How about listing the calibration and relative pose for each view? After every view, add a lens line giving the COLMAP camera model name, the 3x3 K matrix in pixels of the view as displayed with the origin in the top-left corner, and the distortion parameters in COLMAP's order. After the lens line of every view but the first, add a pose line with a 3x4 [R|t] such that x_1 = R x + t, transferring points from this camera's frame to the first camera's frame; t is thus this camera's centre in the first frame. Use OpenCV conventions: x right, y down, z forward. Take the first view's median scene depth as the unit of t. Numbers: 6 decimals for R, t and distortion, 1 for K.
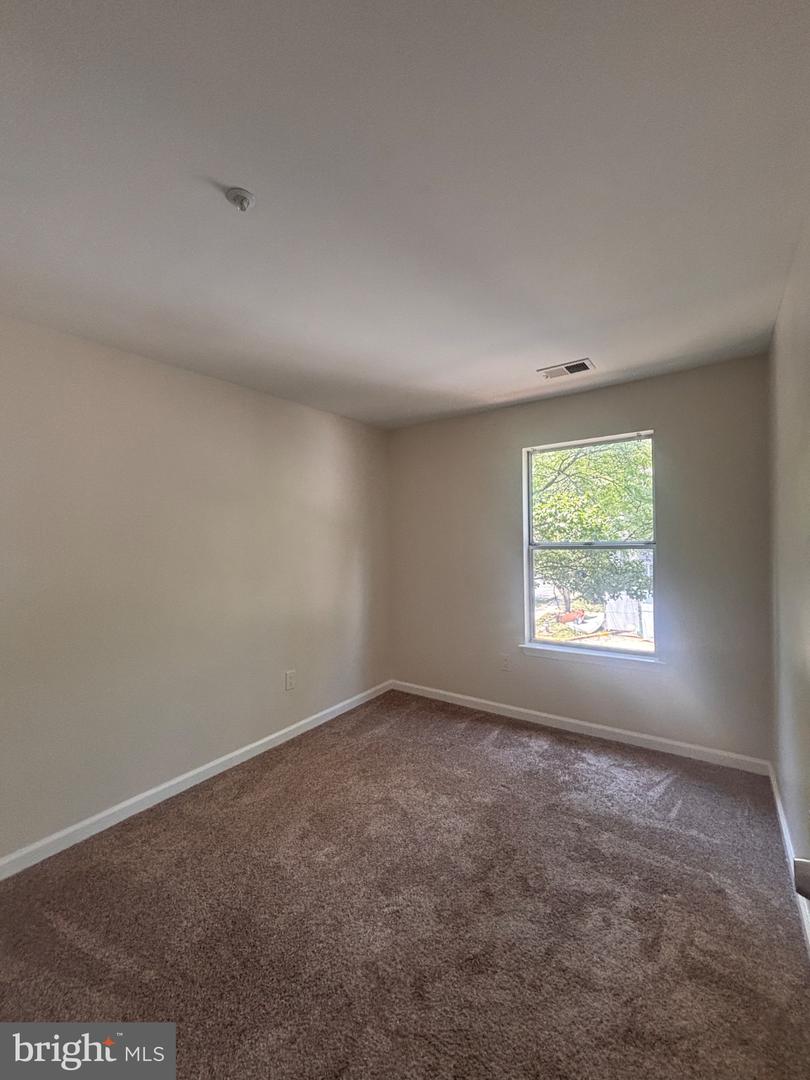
lens RADIAL K [[436.2, 0, 403.7], [0, 436.2, 540.9], [0, 0, 1]] dist [0.002101, 0.000173]
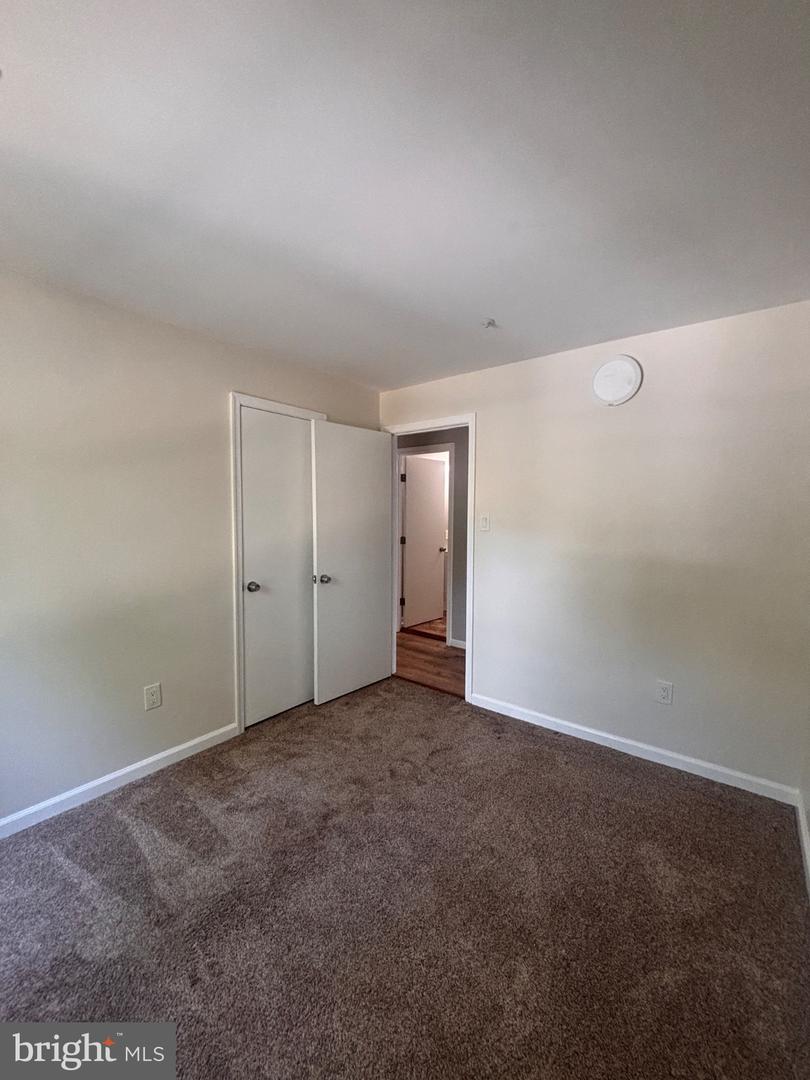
lens RADIAL K [[436.2, 0, 403.7], [0, 436.2, 540.9], [0, 0, 1]] dist [0.002101, 0.000173]
pose [[-0.999118, 0.004080, 0.041801, -0.048196], [0.007013, 0.997503, 0.070277, -0.011644], [-0.041410, 0.070508, -0.996651, 1.551584]]
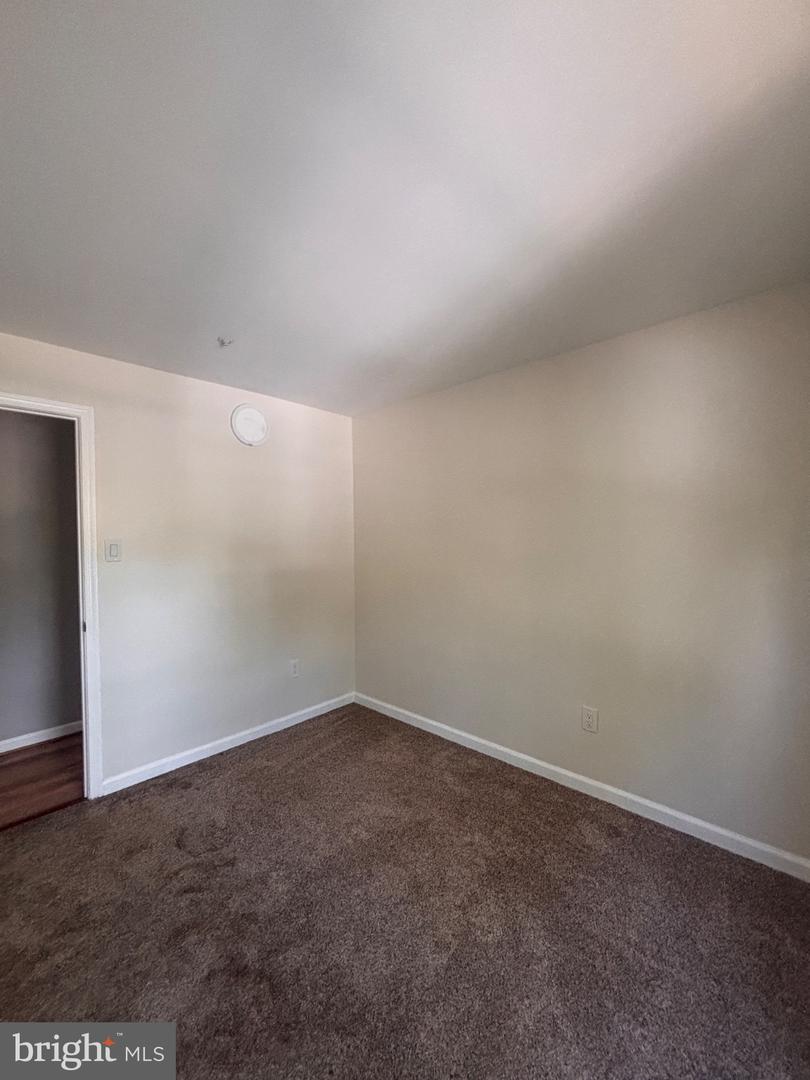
lens RADIAL K [[436.2, 0, 403.7], [0, 436.2, 540.9], [0, 0, 1]] dist [0.002101, 0.000173]
pose [[-0.137607, 0.034936, -0.989871, 0.694552], [0.009939, 0.999376, 0.033890, -0.024898], [0.990437, -0.005175, -0.137869, 1.048535]]
